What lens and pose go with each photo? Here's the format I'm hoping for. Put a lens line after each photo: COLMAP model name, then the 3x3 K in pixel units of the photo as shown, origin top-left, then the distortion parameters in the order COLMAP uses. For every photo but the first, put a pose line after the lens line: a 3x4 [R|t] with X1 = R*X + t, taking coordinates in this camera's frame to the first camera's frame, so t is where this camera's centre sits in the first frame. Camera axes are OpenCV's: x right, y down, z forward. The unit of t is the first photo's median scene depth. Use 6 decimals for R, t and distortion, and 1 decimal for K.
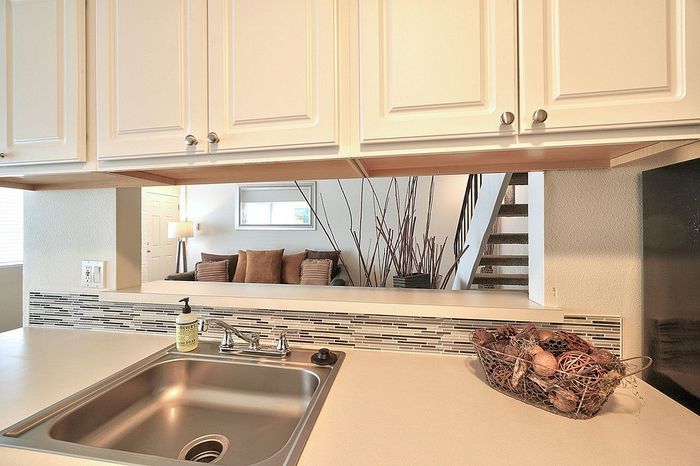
lens RADIAL K [[318.6, 0, 353.3], [0, 318.6, 230.4], [0, 0, 1]] dist [-0.001051, 0.000013]
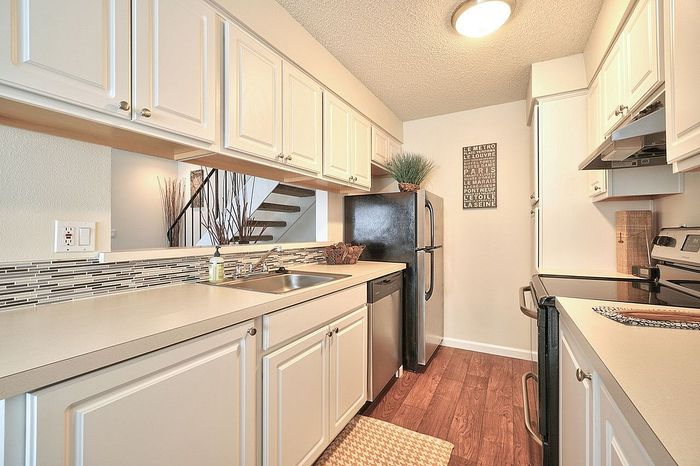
lens RADIAL K [[304.8, 0, 348.4], [0, 304.8, 227.9], [0, 0, 1]] dist [0.014813, 0.000270]
pose [[0.311190, 0.010928, 0.950285, -1.436859], [-0.014001, 0.999878, -0.006913, 0.111638], [-0.950245, -0.011154, 0.311305, 0.013273]]
